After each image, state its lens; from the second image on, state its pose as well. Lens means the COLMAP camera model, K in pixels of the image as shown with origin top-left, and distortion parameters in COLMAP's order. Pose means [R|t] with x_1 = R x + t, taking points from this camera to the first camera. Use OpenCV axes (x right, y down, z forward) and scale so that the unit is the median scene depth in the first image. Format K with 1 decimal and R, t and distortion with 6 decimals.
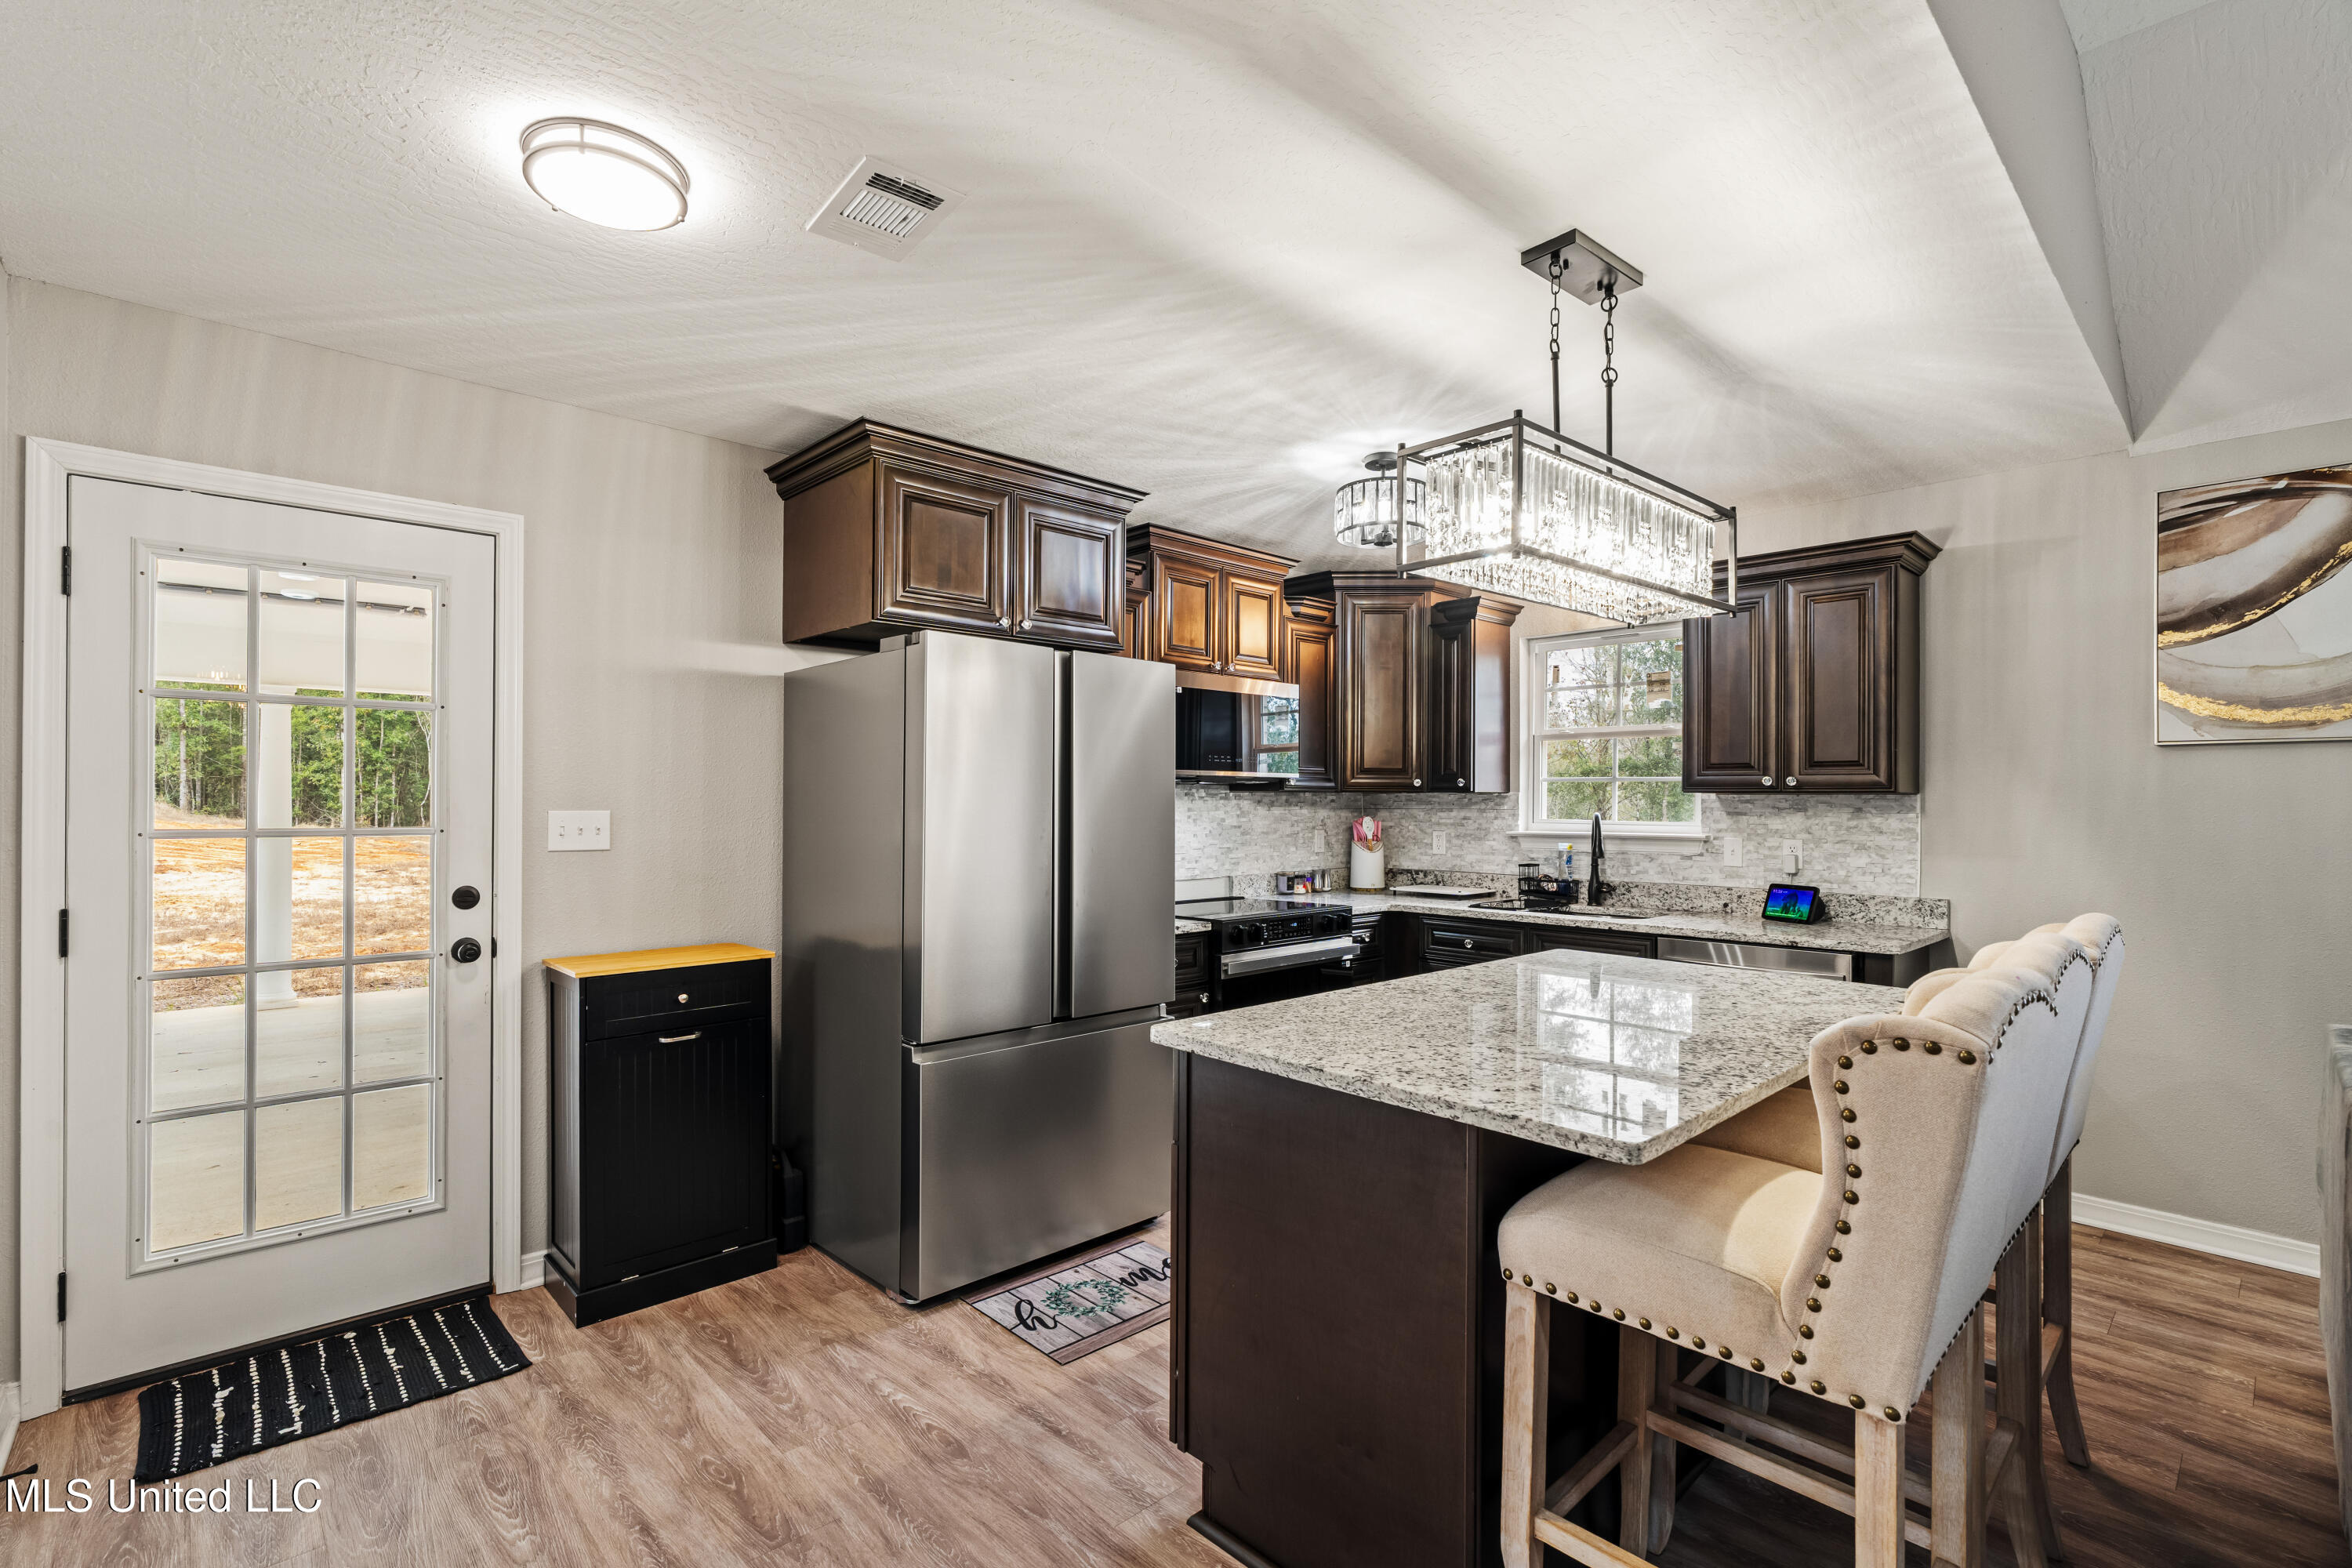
lens RADIAL K [[1067.3, 0, 1173.2], [0, 1067.3, 790.3], [0, 0, 1]] dist [-0.000437, -0.000500]
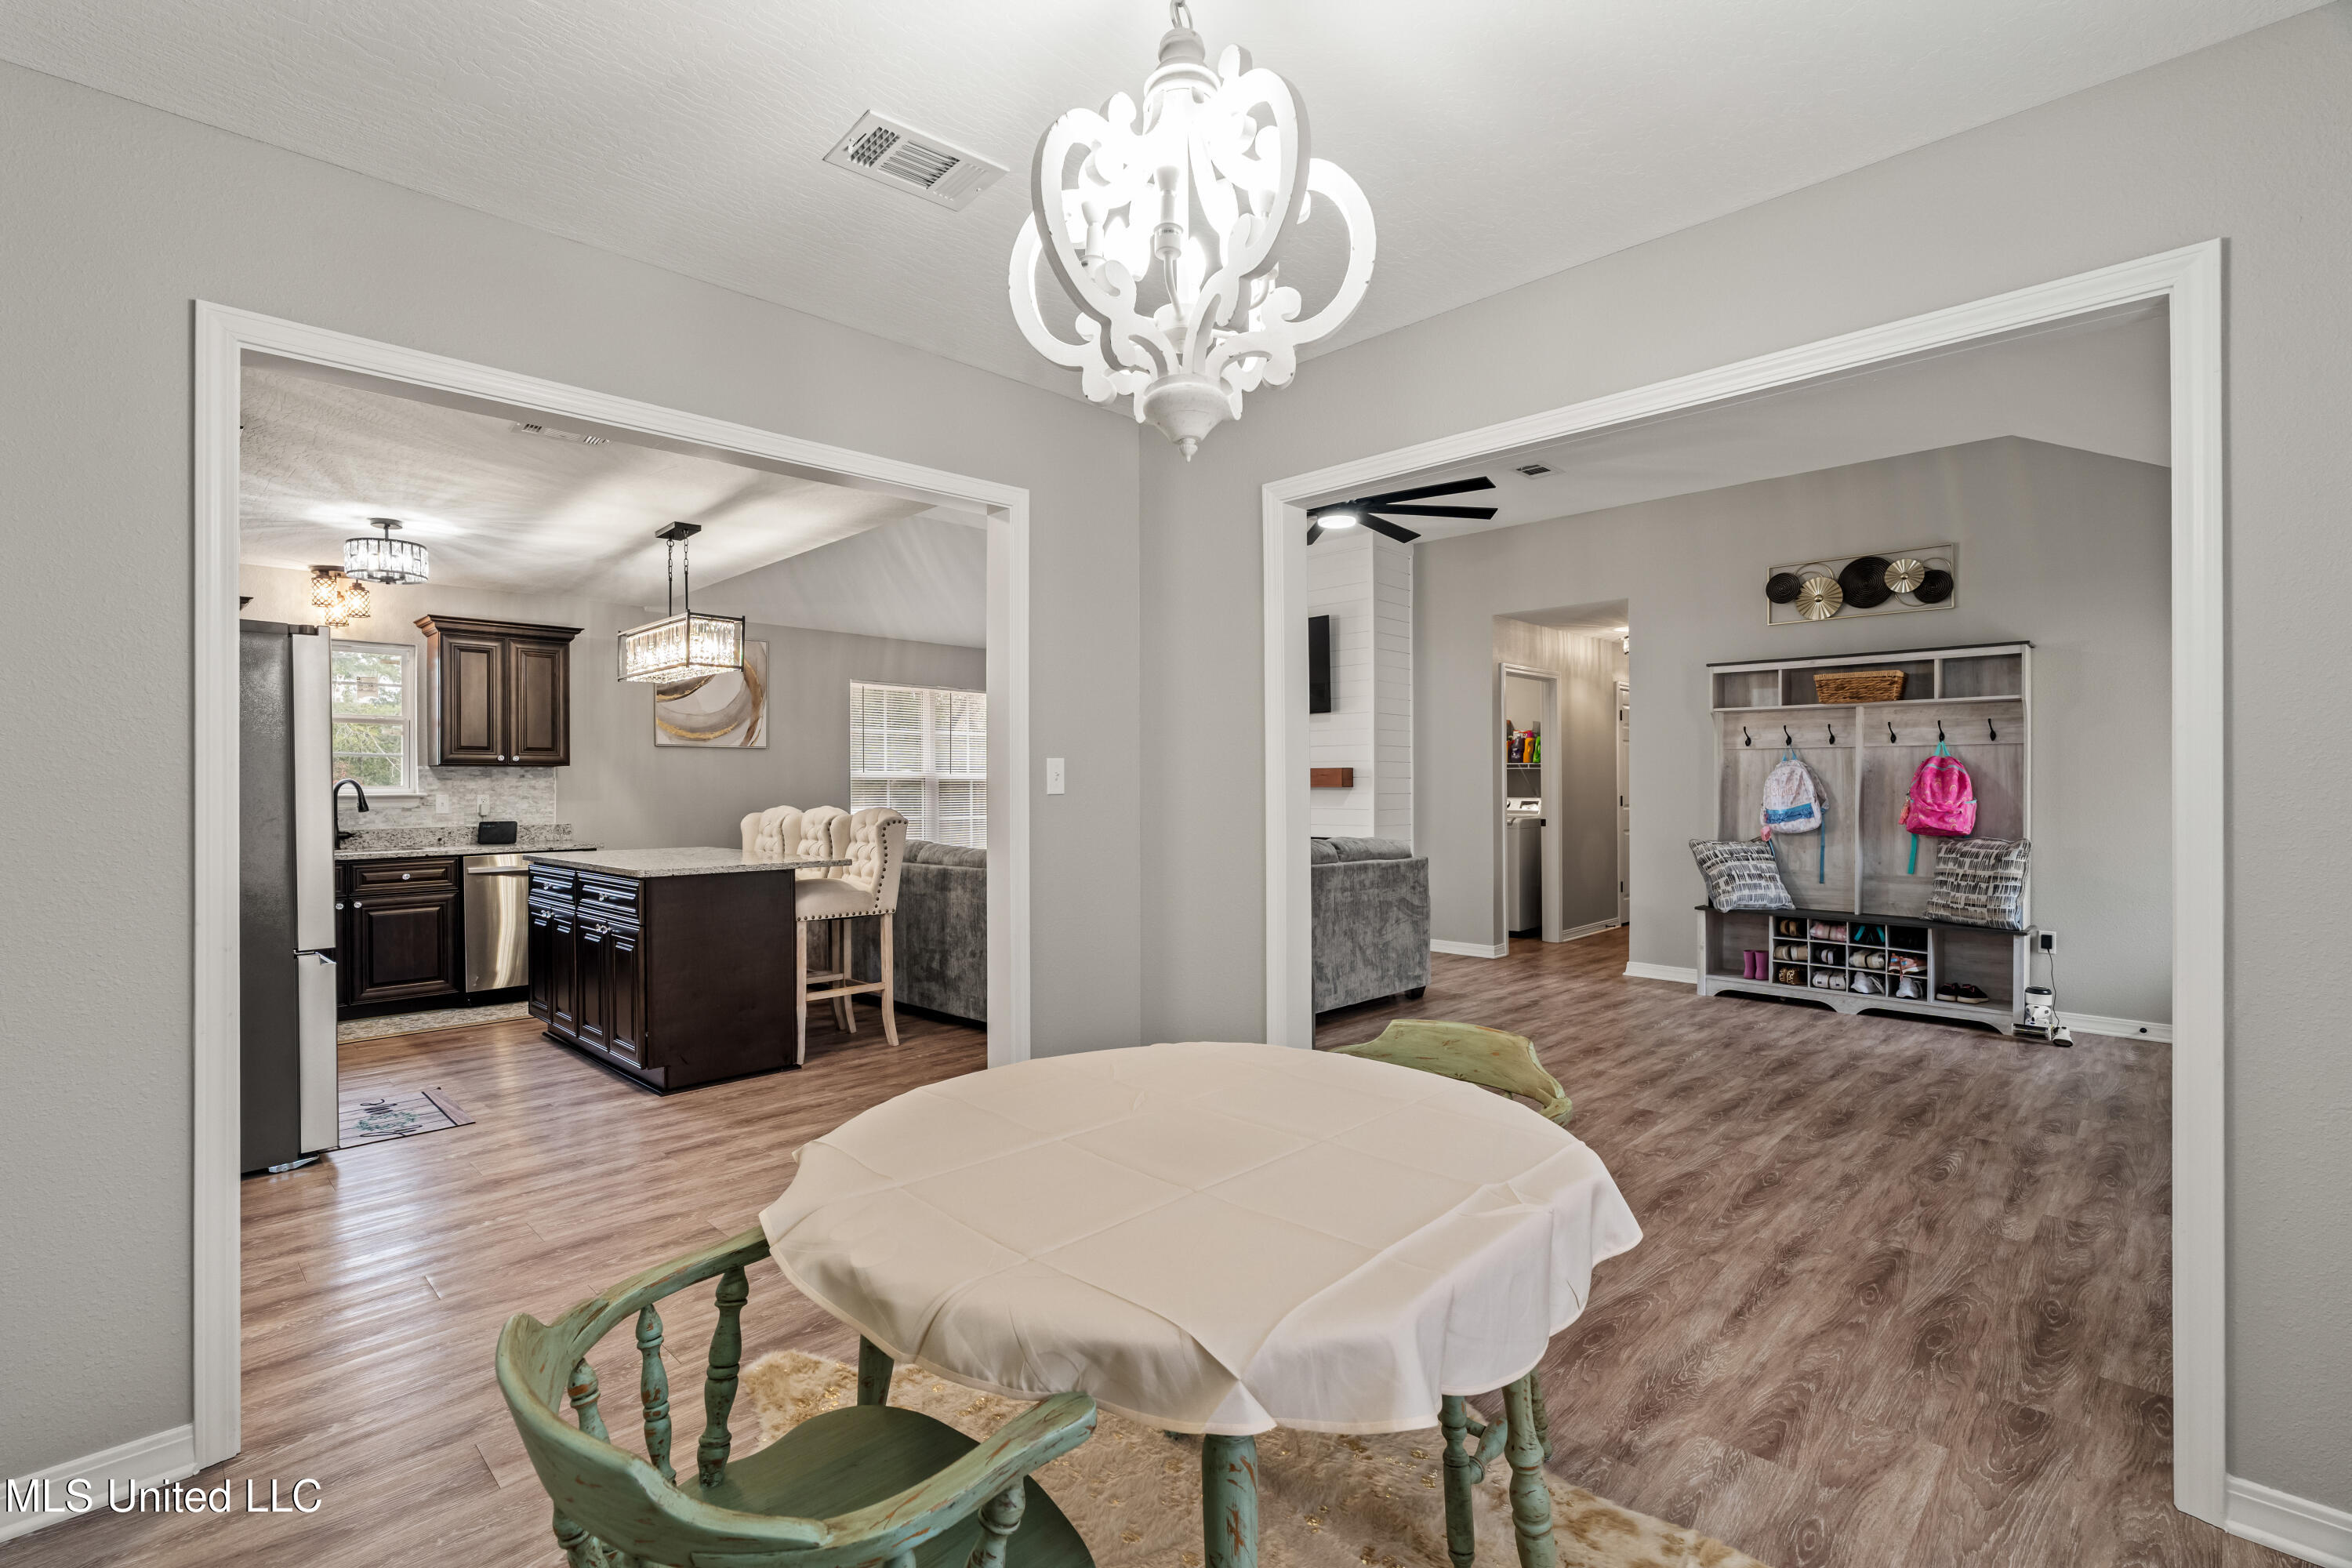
lens RADIAL K [[1067.3, 0, 1159.5], [0, 1067.3, 787.8], [0, 0, 1]] dist [-0.000437, -0.000500]
pose [[-0.046689, -0.005588, 0.998894, -1.153024], [-0.001530, 0.999984, 0.005523, 0.026685], [-0.998908, -0.001271, -0.046696, 0.051747]]
